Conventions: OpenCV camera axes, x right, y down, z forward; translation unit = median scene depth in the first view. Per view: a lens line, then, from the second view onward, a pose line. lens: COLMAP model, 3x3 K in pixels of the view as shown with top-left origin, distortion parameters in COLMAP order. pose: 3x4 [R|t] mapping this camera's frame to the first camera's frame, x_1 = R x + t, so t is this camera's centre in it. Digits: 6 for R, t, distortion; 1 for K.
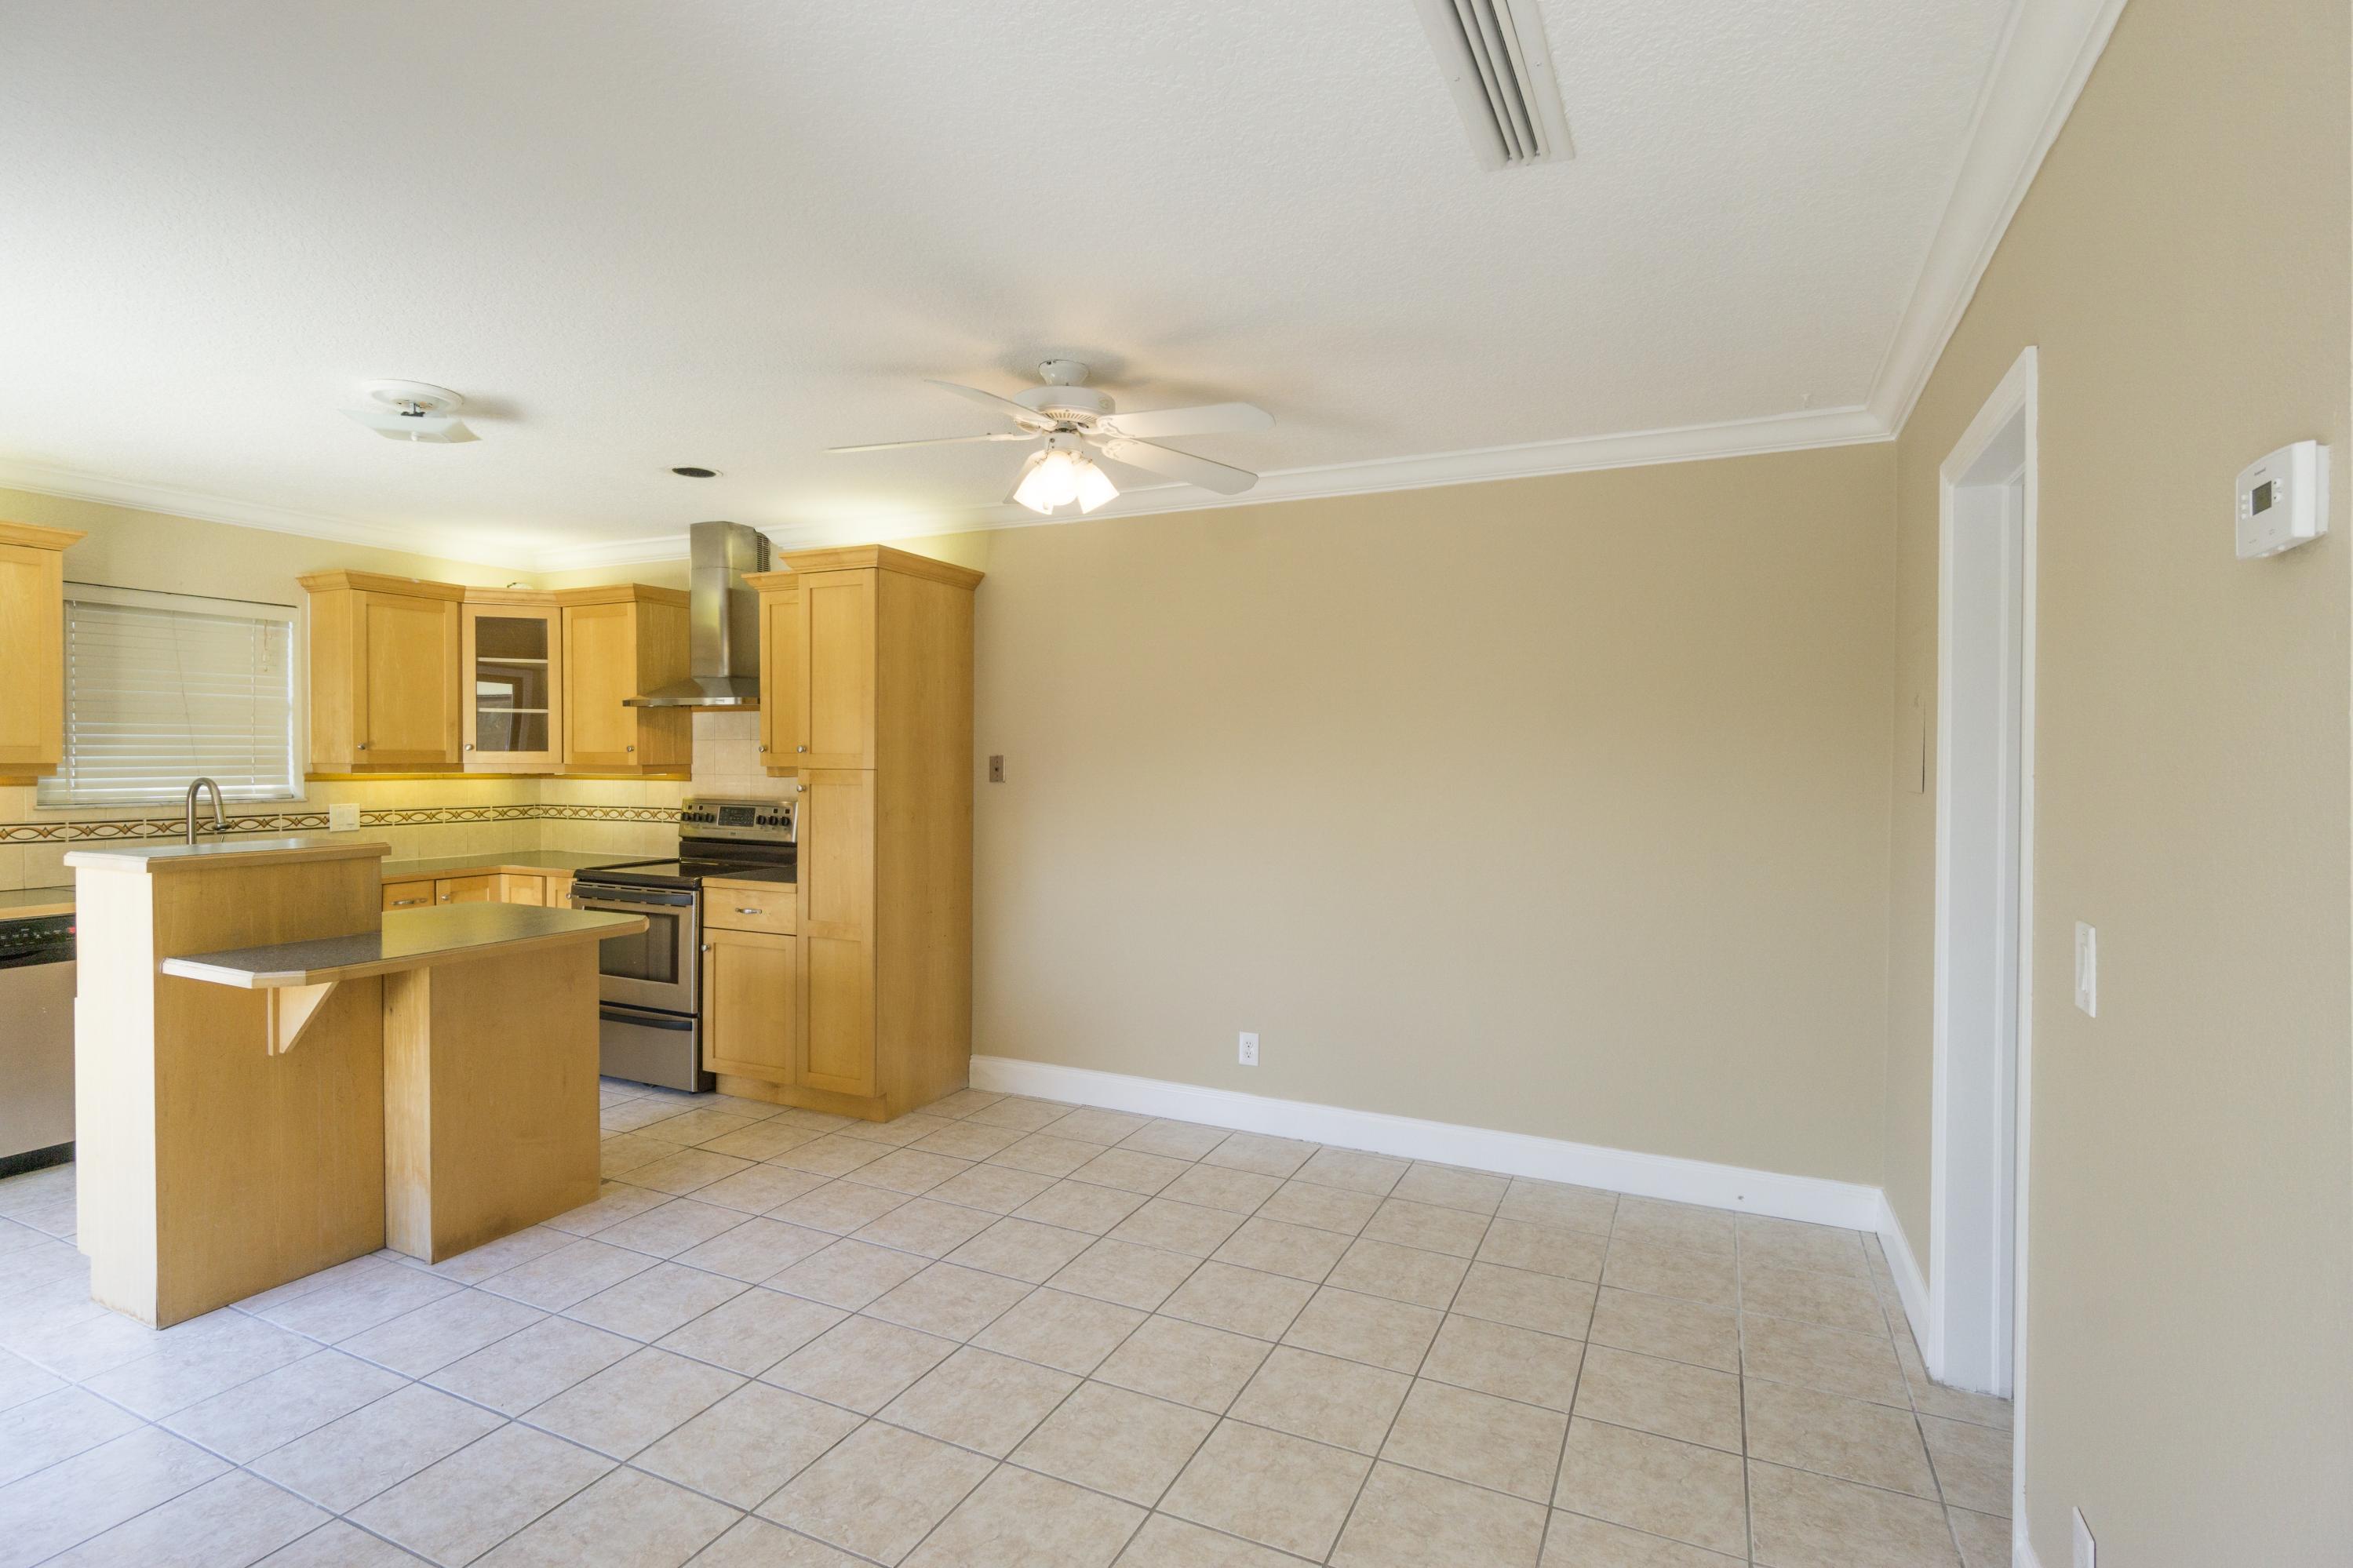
lens RADIAL K [[1129.6, 0, 1178.1], [0, 1129.6, 775.3], [0, 0, 1]] dist [-0.002793, -0.001096]
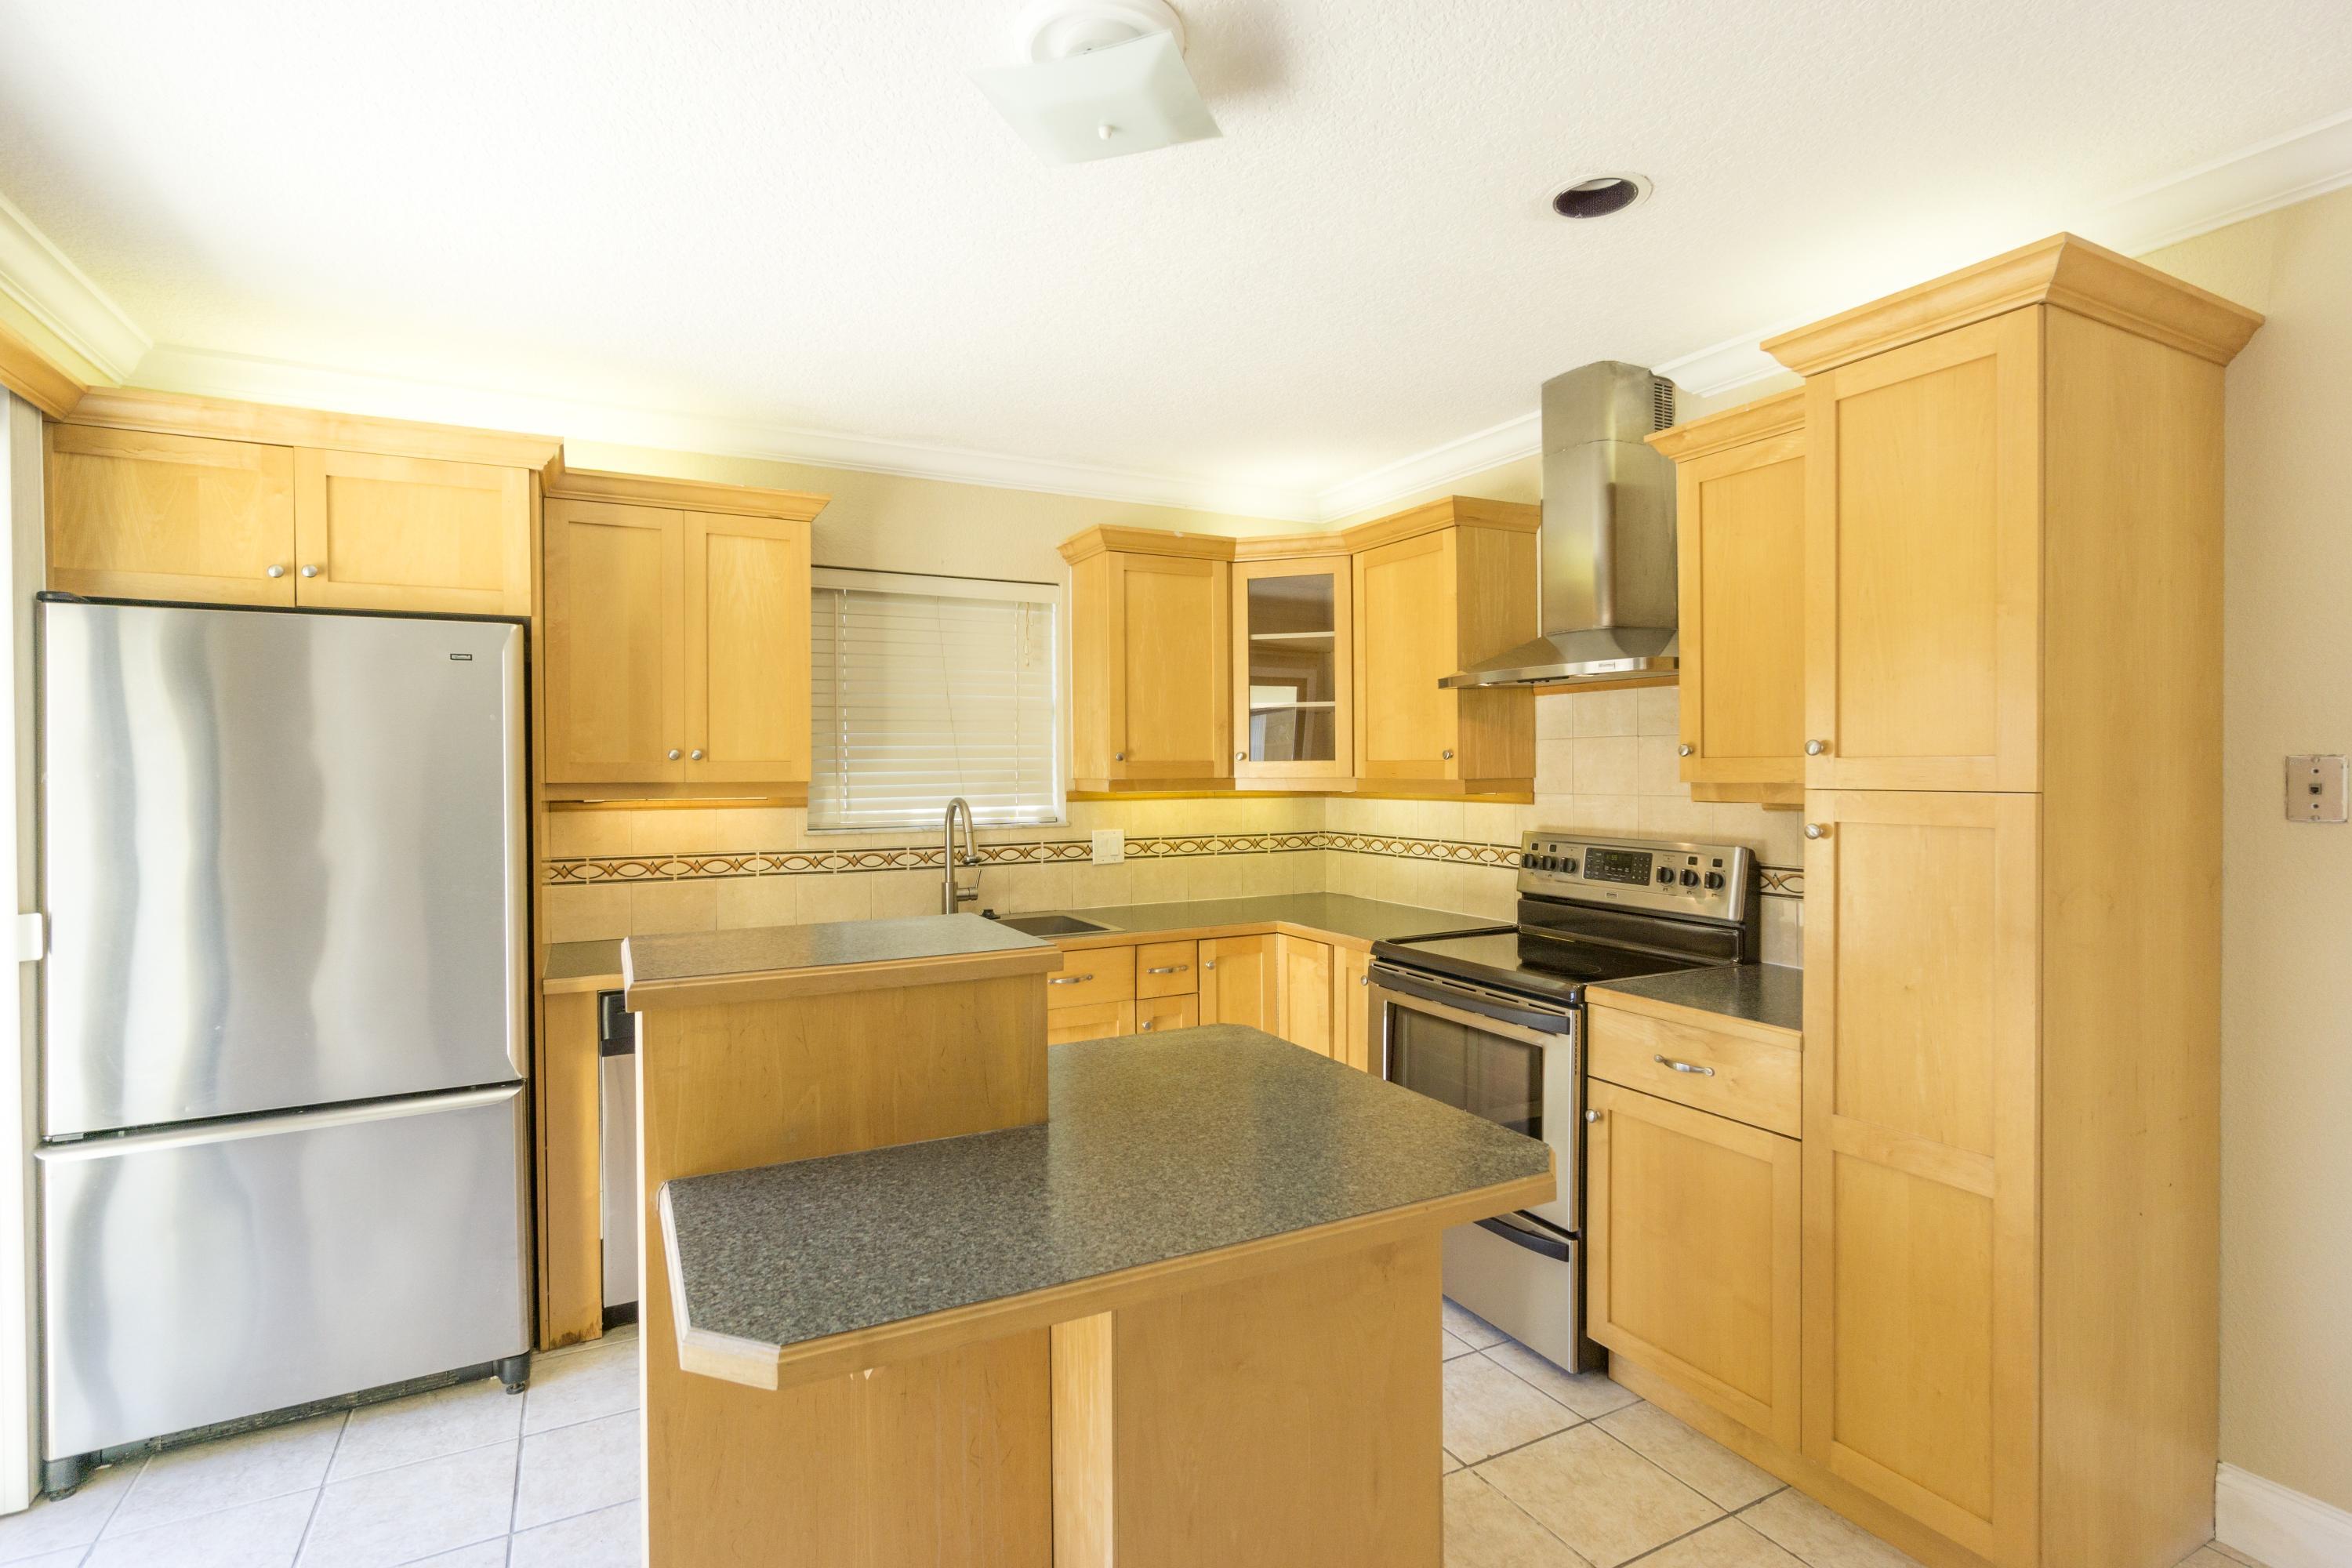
lens RADIAL K [[1129.3, 0, 1176.4], [0, 1129.3, 777.4], [0, 0, 1]] dist [-0.002793, -0.001096]
pose [[0.799616, -0.003746, -0.600500, -0.238107], [0.000683, 0.999986, -0.005330, -0.007611], [0.600511, 0.003851, 0.799607, 0.418861]]
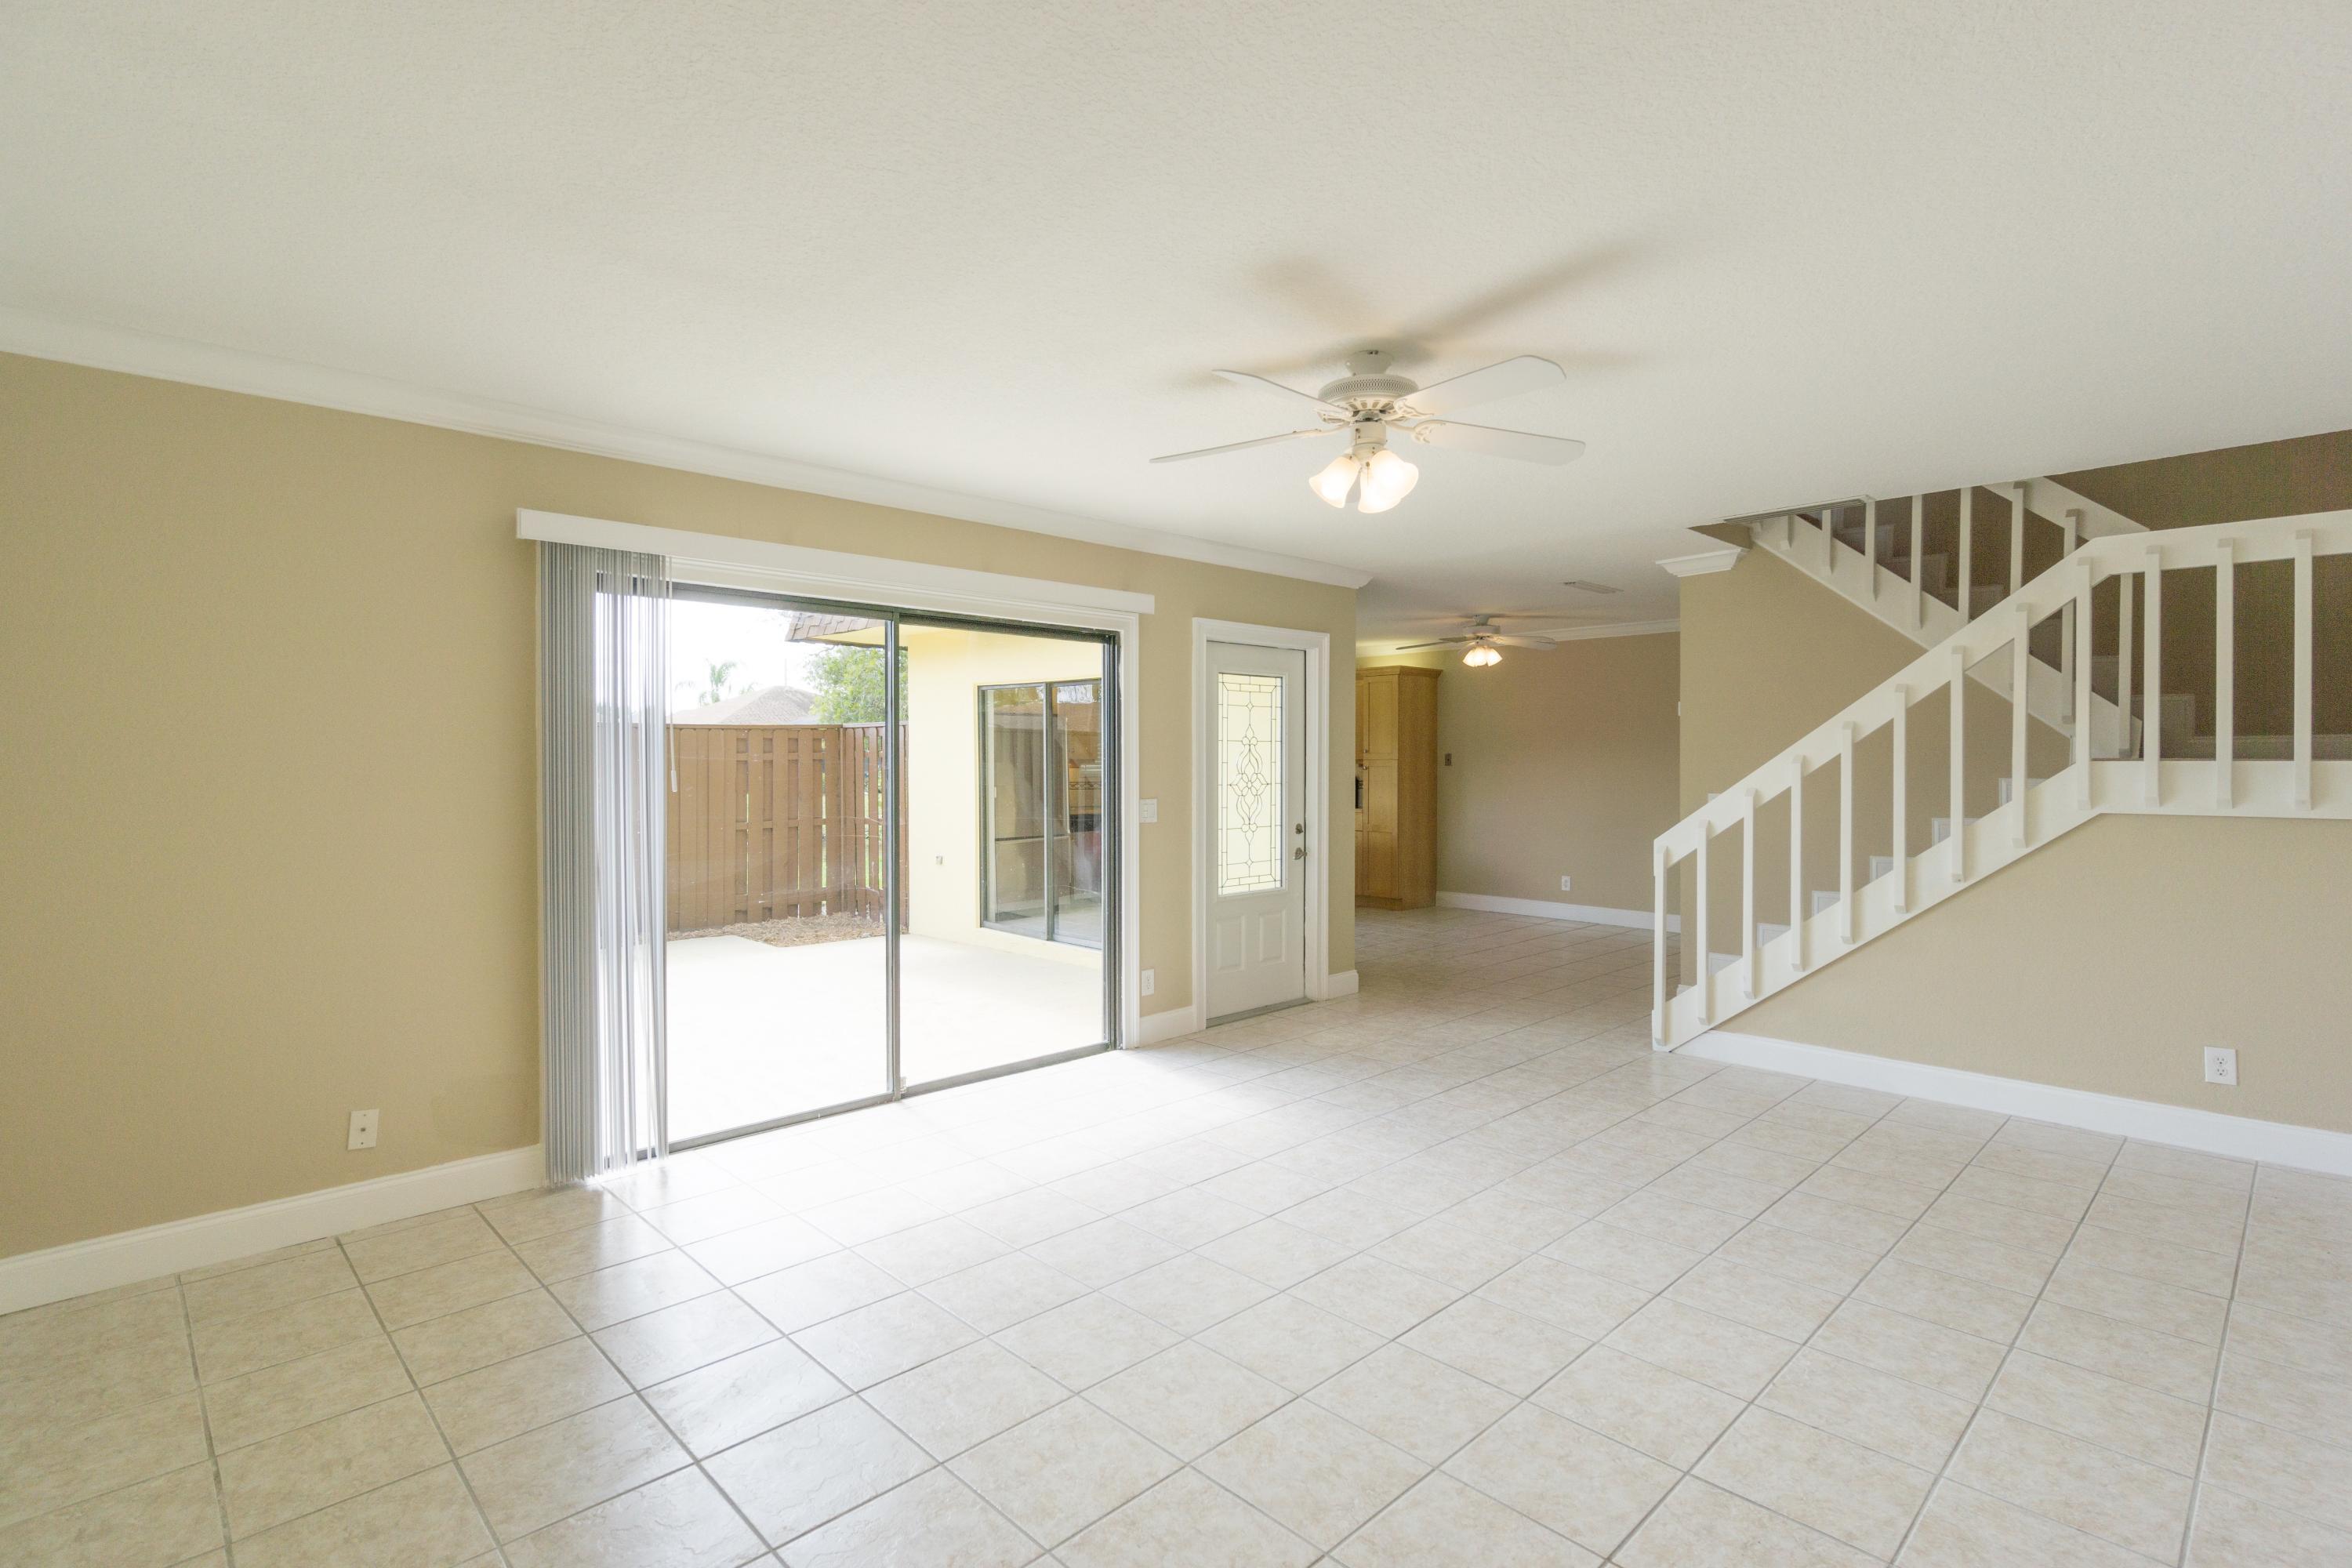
lens RADIAL K [[1129.3, 0, 1189.2], [0, 1129.3, 784.7], [0, 0, 1]] dist [-0.002793, -0.001096]
pose [[0.939841, -0.000555, -0.341613, 0.108188], [-0.001368, 0.999985, -0.005390, 0.052825], [0.341610, 0.005533, 0.939825, -1.165190]]
